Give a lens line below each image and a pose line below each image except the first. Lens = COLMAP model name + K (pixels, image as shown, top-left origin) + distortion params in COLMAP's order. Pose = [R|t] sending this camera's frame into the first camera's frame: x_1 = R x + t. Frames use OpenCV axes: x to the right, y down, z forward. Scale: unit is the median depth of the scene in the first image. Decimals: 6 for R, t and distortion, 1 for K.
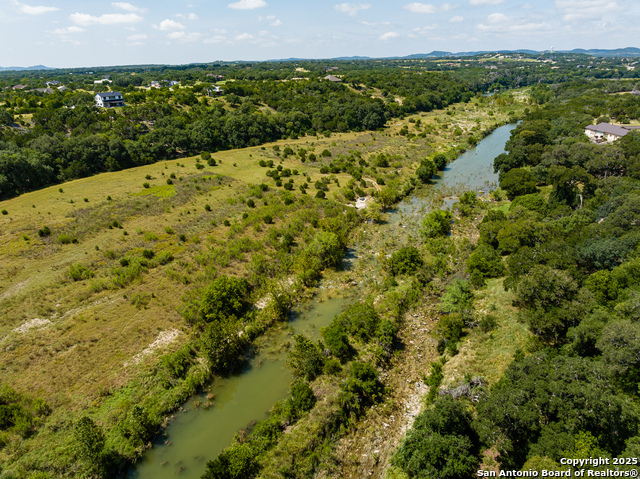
lens RADIAL K [[451.4, 0, 319.4], [0, 451.4, 237.7], [0, 0, 1]] dist [-0.047523, 0.017056]
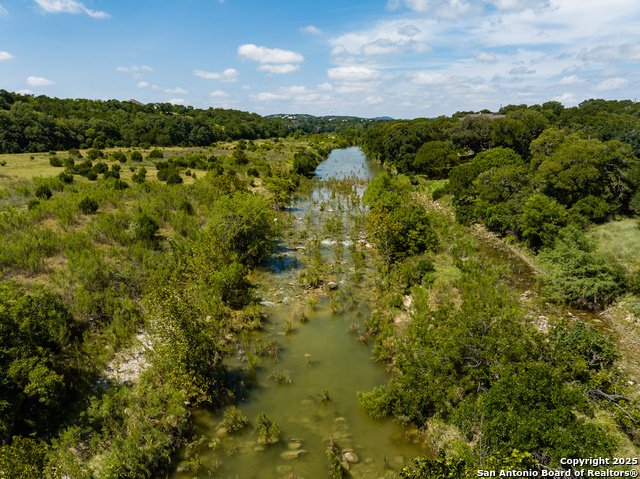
lens RADIAL K [[451.4, 0, 322.5], [0, 451.4, 223.8], [0, 0, 1]] dist [-0.047523, 0.017056]
pose [[0.900030, -0.066724, 0.430690, -0.075324], [0.137520, 0.981205, -0.135369, 0.062317], [-0.413563, 0.181065, 0.892290, 0.367783]]
